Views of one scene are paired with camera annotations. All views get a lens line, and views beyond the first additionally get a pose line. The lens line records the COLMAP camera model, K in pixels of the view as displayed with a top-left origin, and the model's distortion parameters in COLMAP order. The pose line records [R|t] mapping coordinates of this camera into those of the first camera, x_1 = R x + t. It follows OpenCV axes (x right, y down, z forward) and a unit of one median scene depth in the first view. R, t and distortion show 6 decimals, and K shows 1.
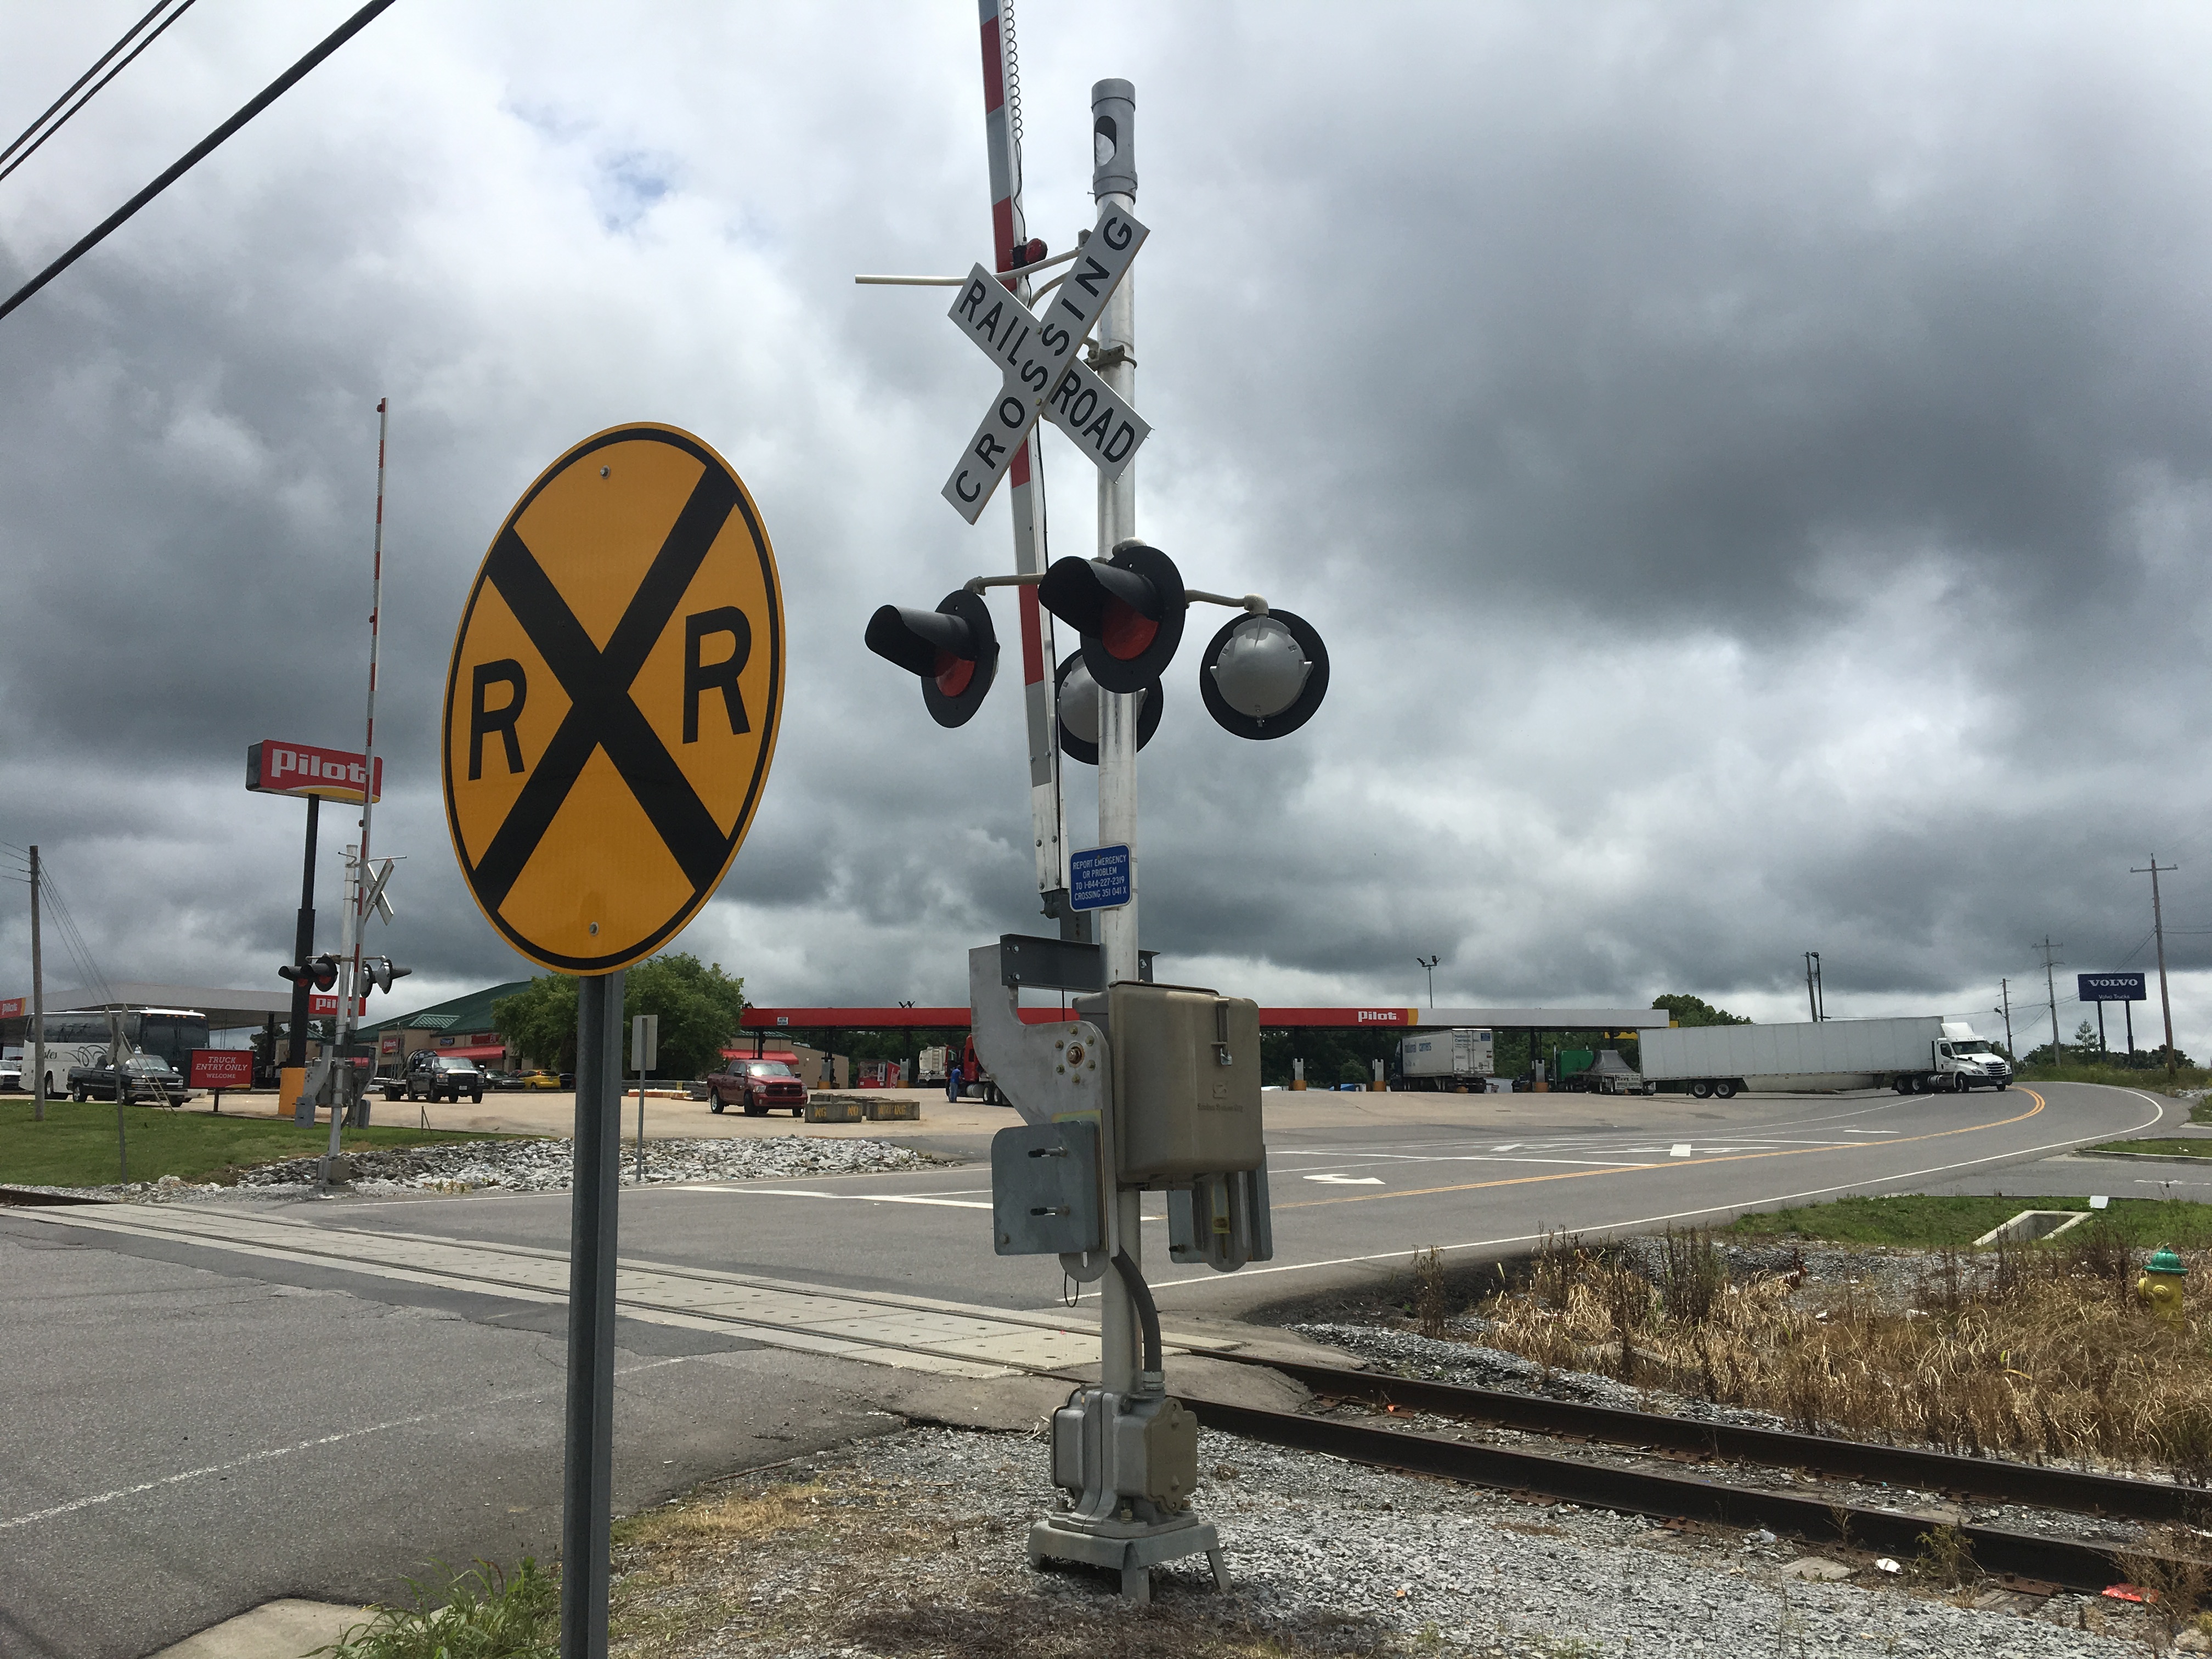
lens RADIAL K [[1915.0, 0, 1063.9], [0, 1915.0, 839.4], [0, 0, 1]] dist [0.118589, -0.197238]
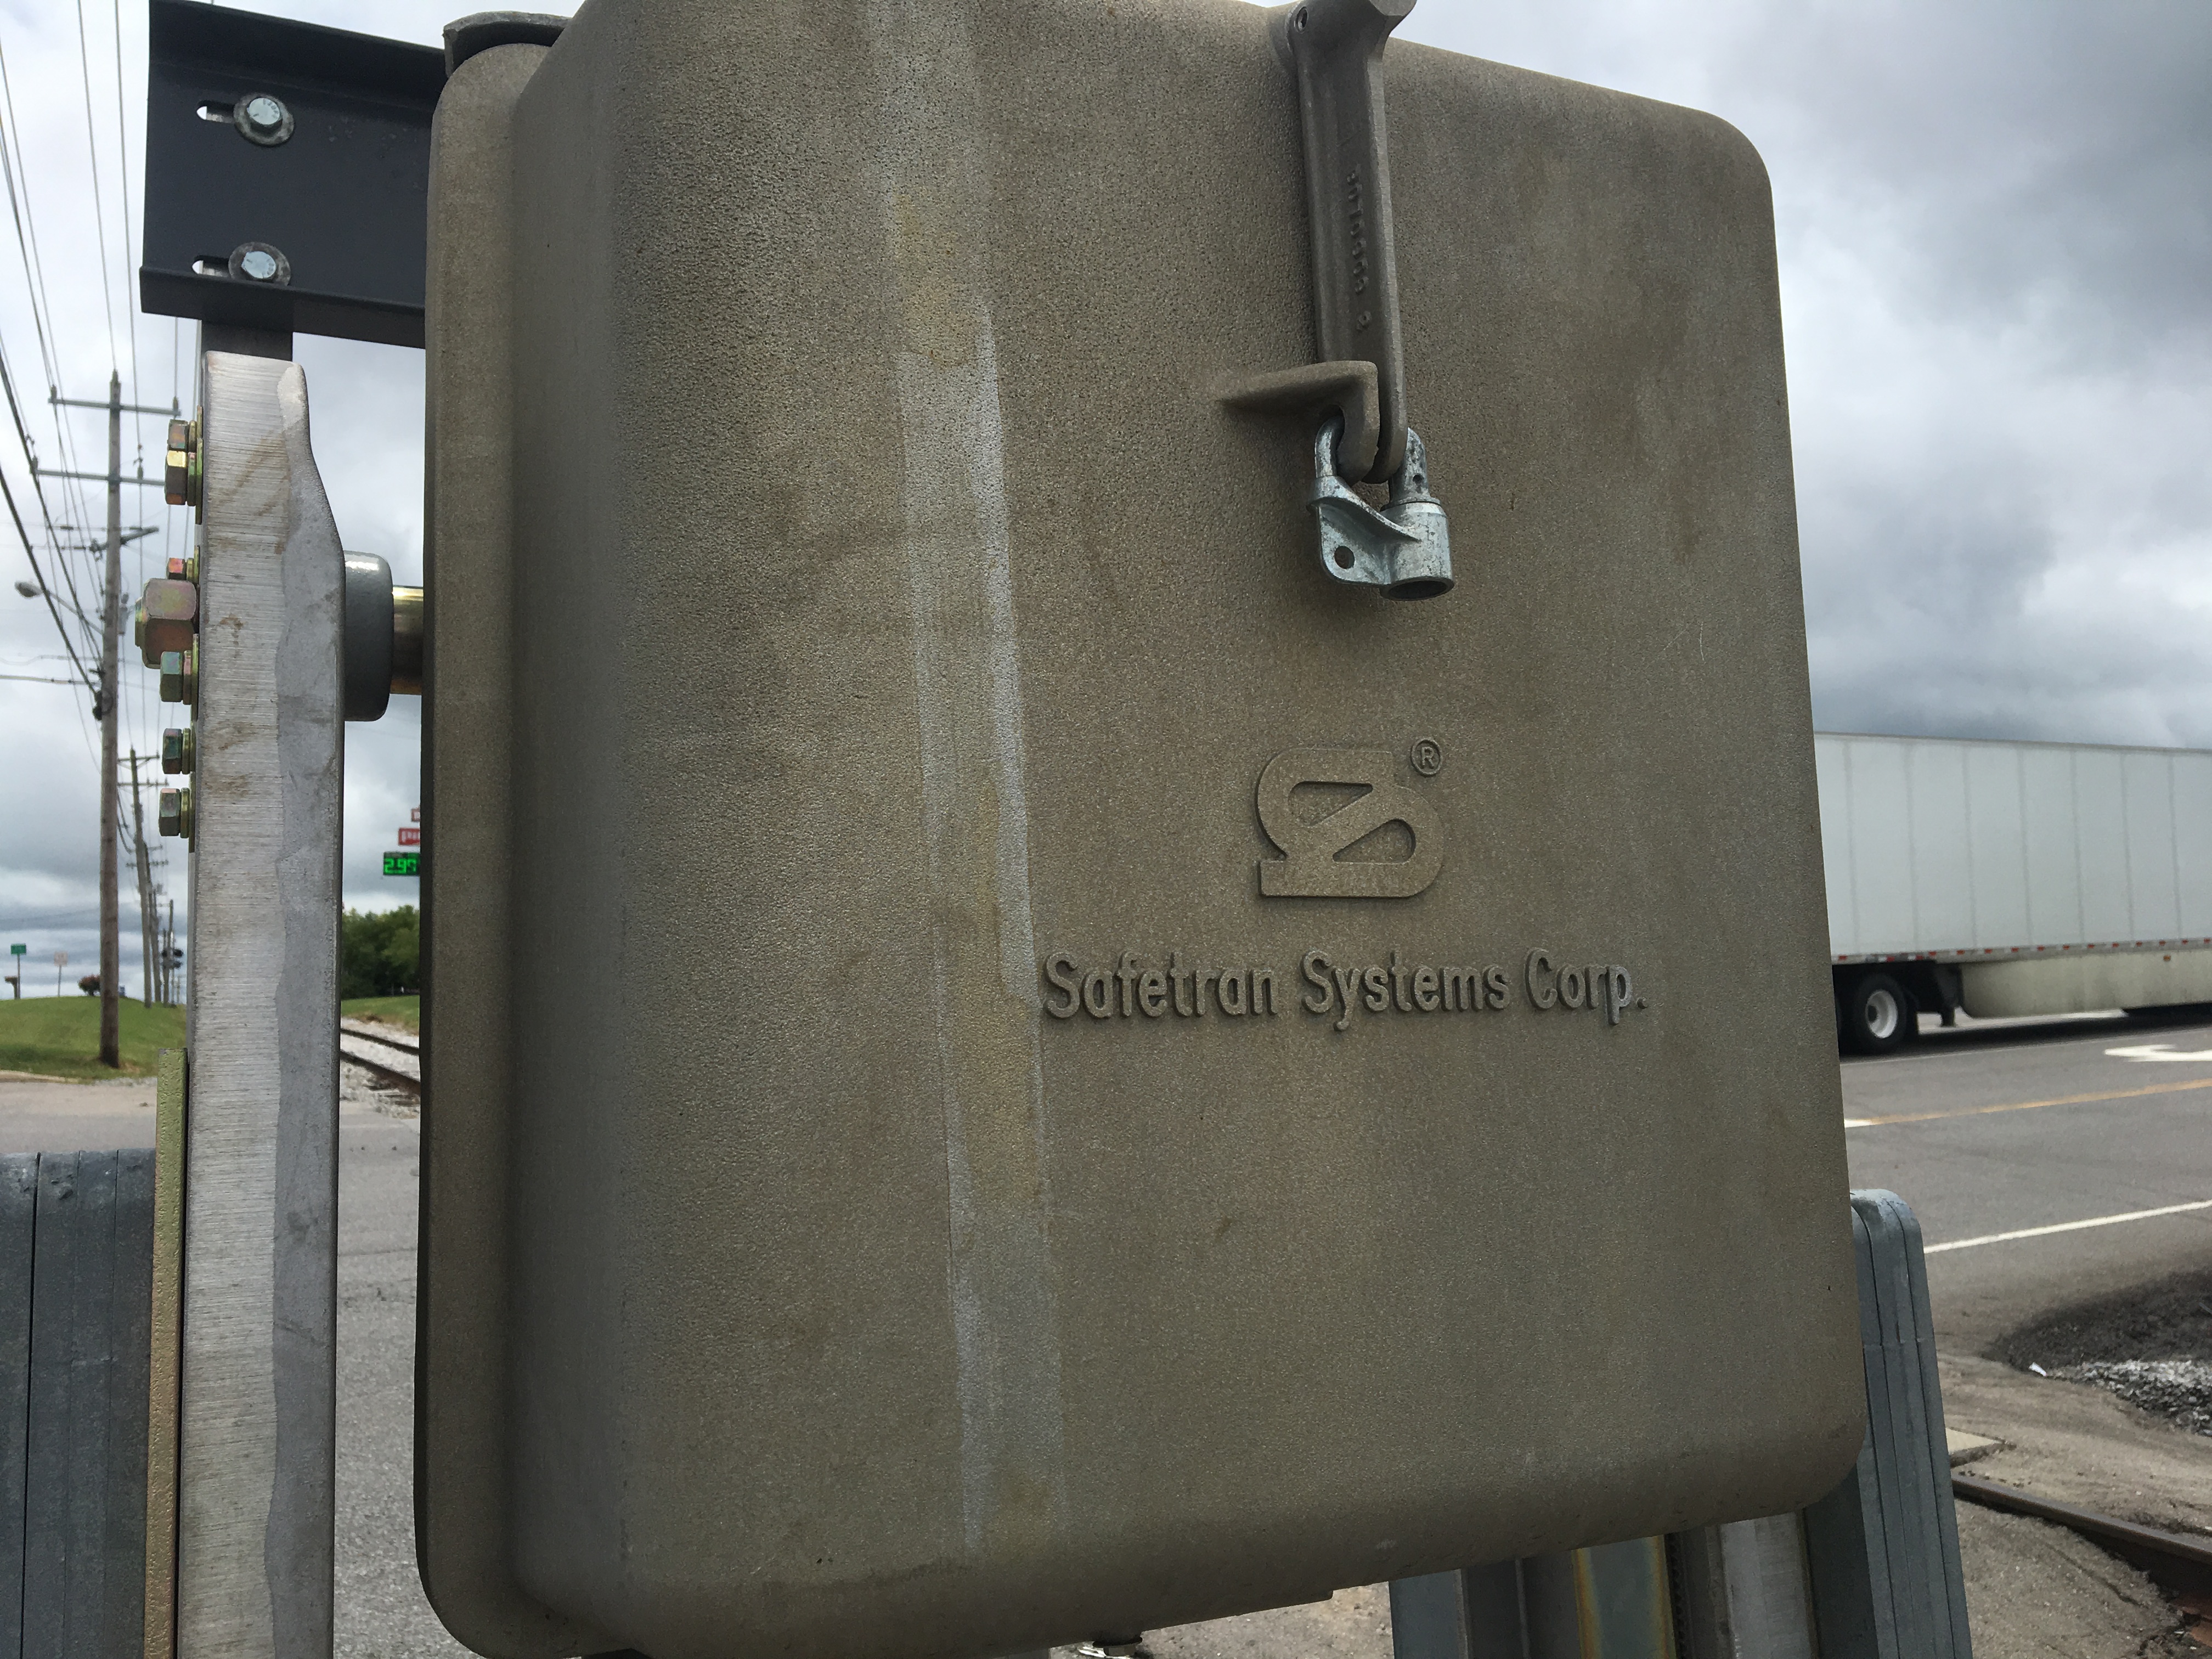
lens RADIAL K [[1915.0, 0, 1063.9], [0, 1915.0, 839.4], [0, 0, 1]] dist [0.118589, -0.197238]
pose [[0.934124, -0.060889, -0.351717, 0.049373], [0.085048, 0.994932, 0.053639, 0.058876], [0.346668, -0.080018, 0.934568, 0.424943]]
